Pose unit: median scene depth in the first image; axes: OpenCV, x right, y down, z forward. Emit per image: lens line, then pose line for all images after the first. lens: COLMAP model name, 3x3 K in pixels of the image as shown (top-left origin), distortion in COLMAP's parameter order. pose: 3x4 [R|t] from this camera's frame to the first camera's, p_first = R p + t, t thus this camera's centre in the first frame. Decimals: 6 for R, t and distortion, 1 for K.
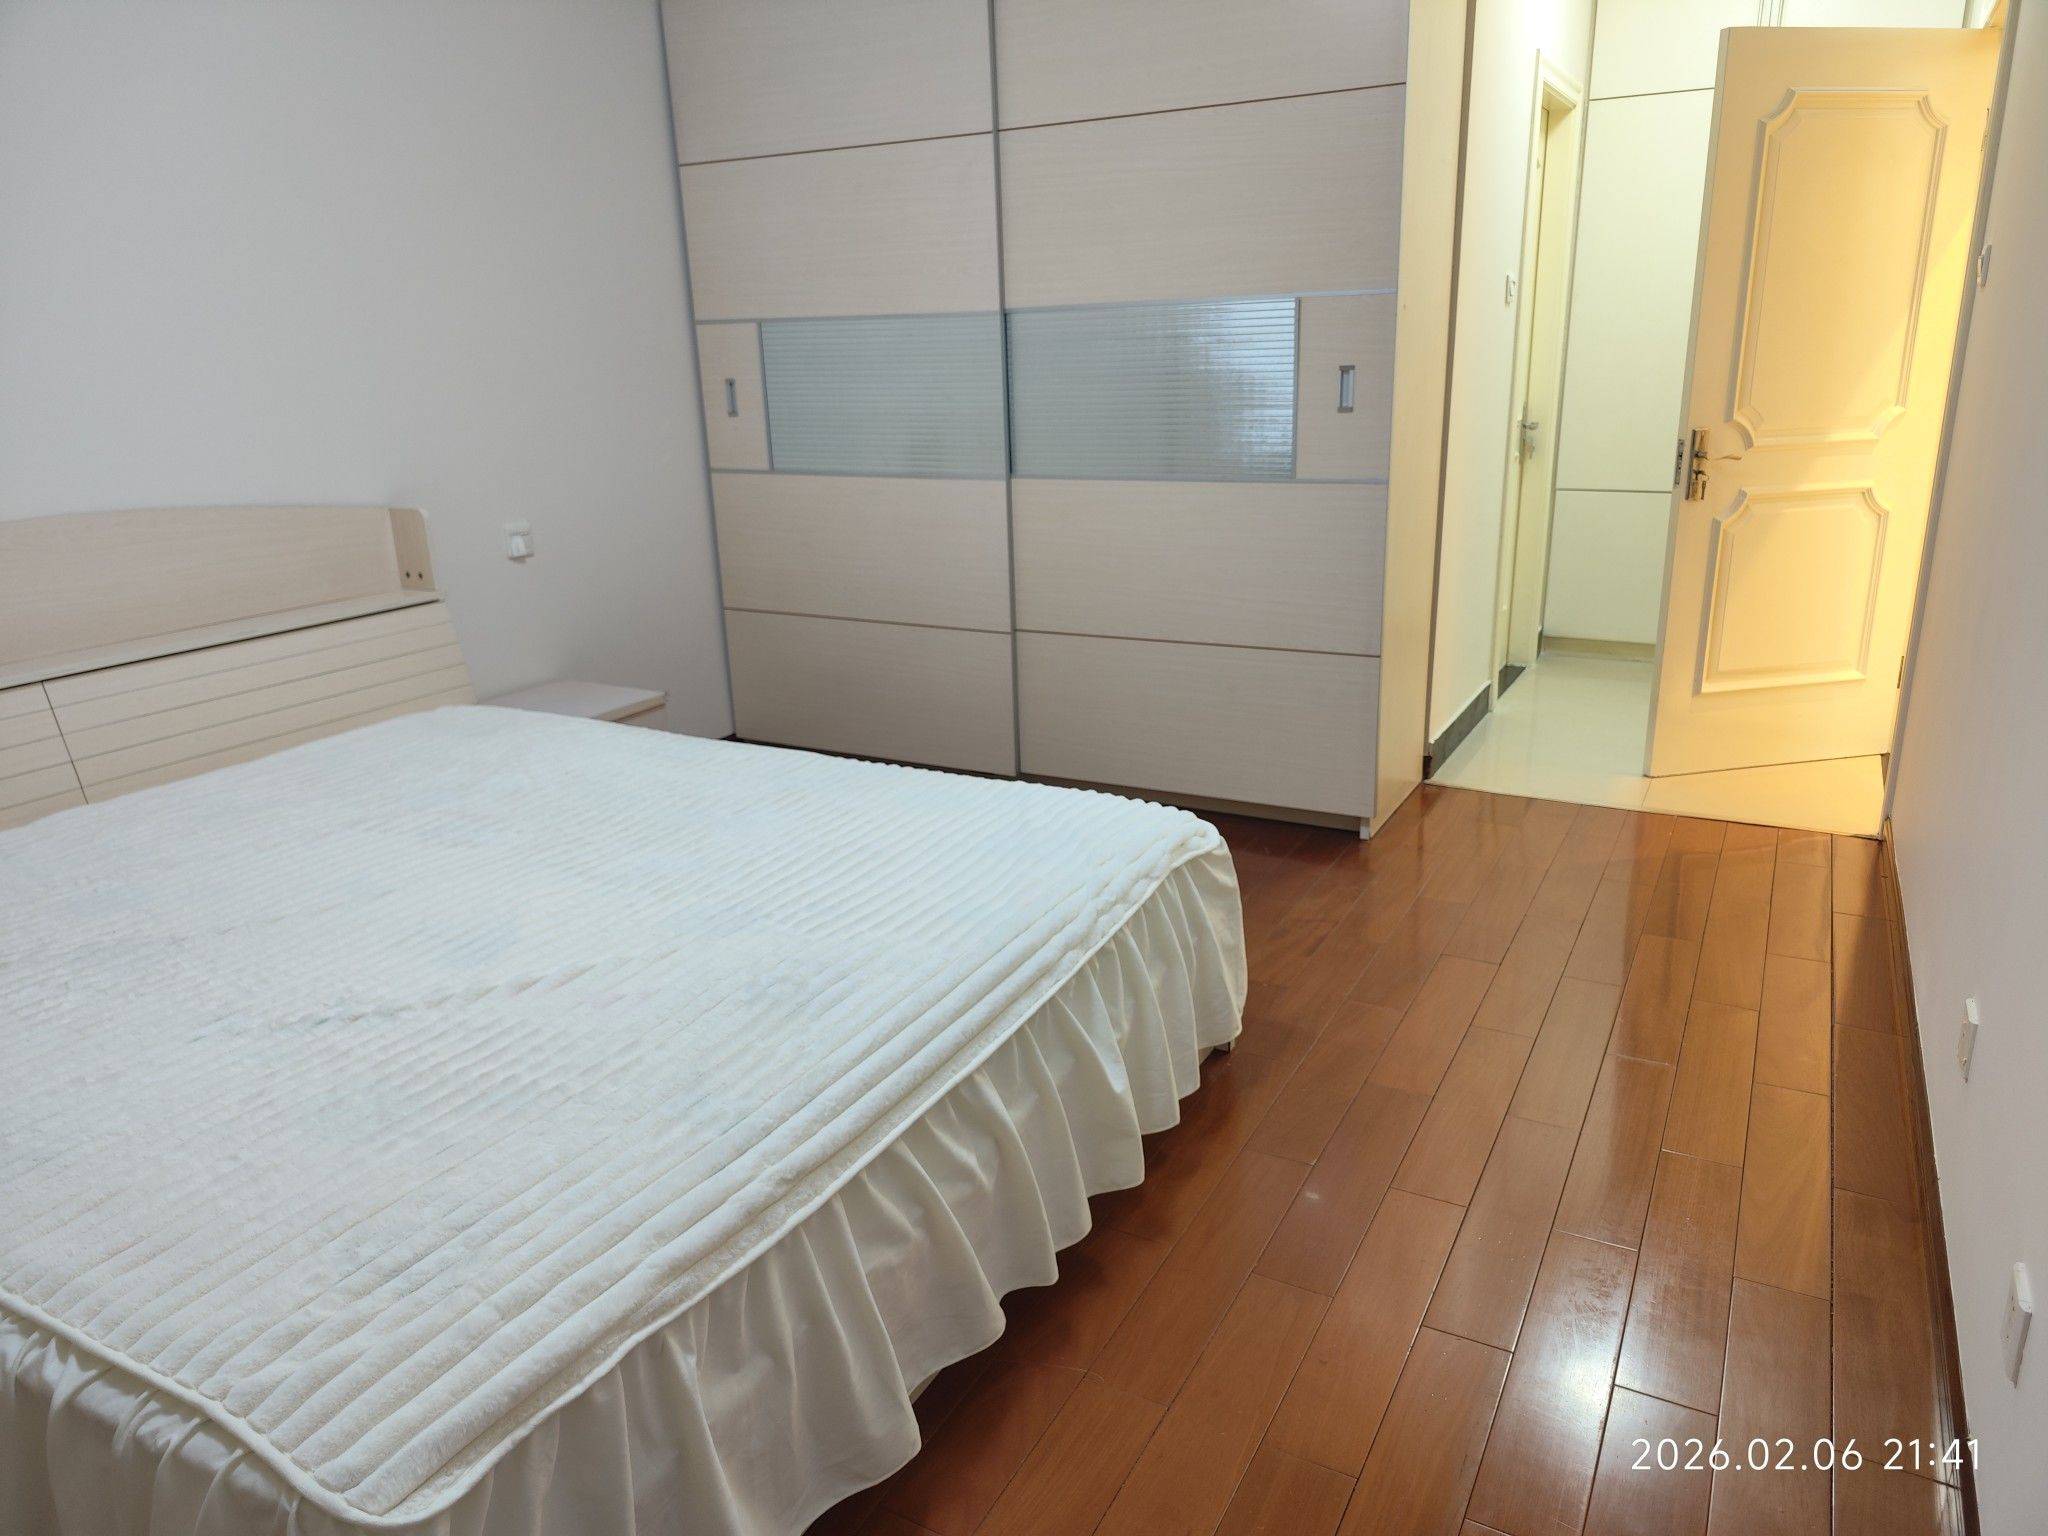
lens RADIAL K [[1388.6, 0, 1043.3], [0, 1388.6, 775.8], [0, 0, 1]] dist [0.031477, -0.025729]
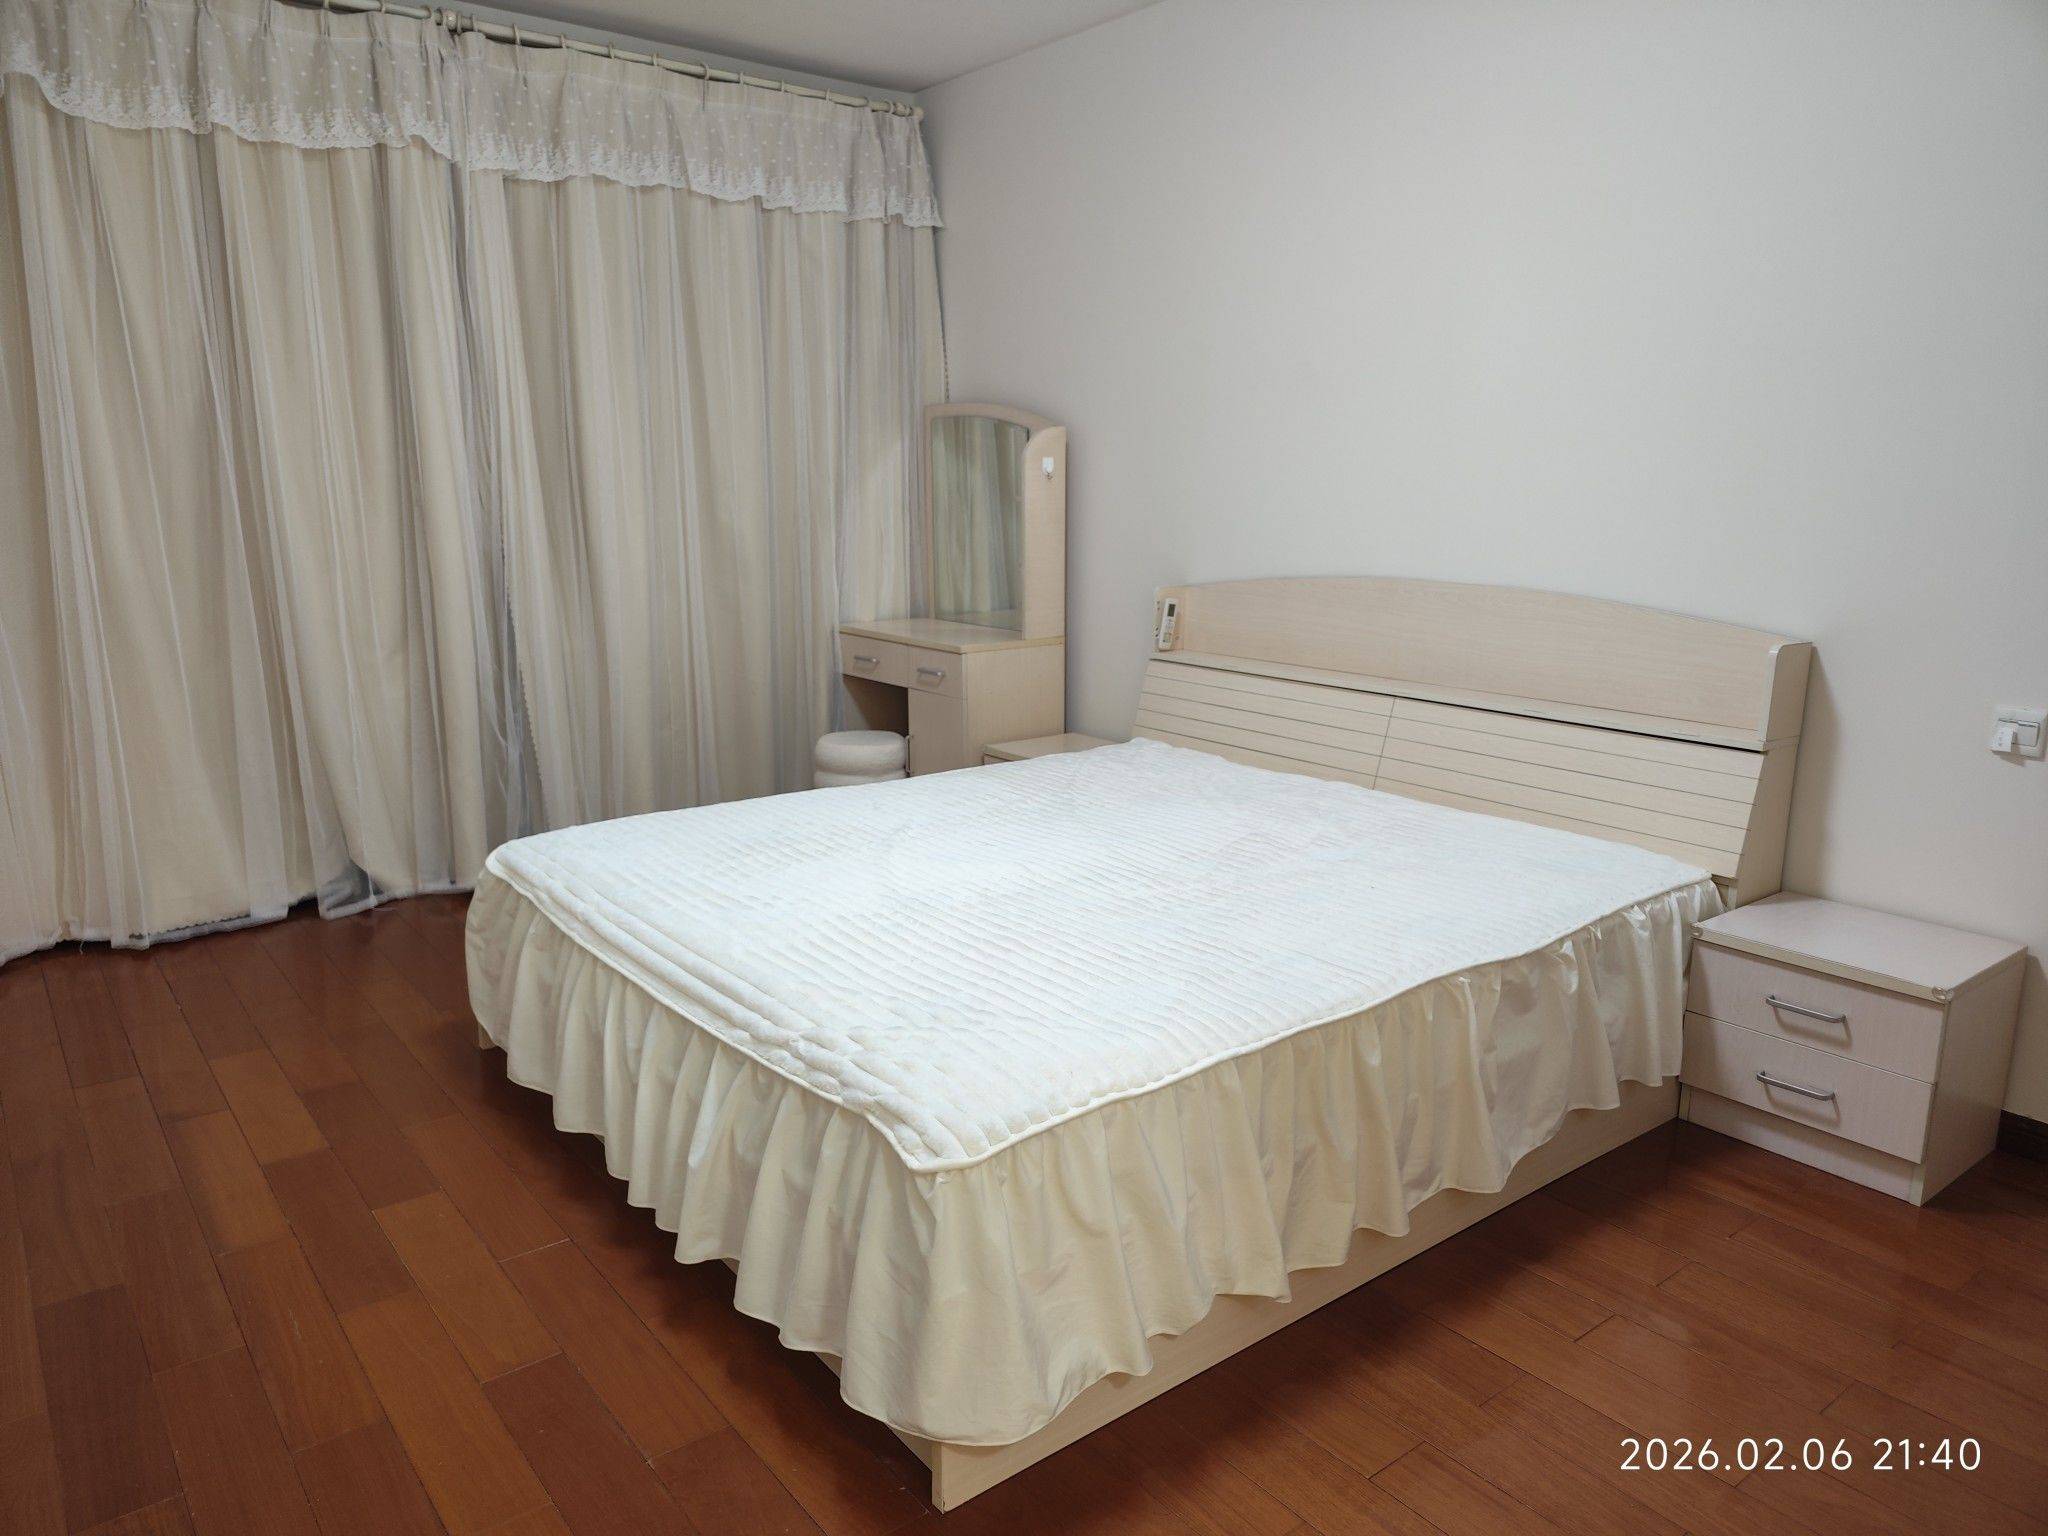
lens RADIAL K [[1388.6, 0, 1043.3], [0, 1388.6, 775.8], [0, 0, 1]] dist [0.031477, -0.025729]
pose [[-0.394371, 0.219473, -0.892358, 0.829186], [-0.272565, 0.899428, 0.341669, -0.469500], [0.877599, 0.377970, -0.294888, 1.436485]]
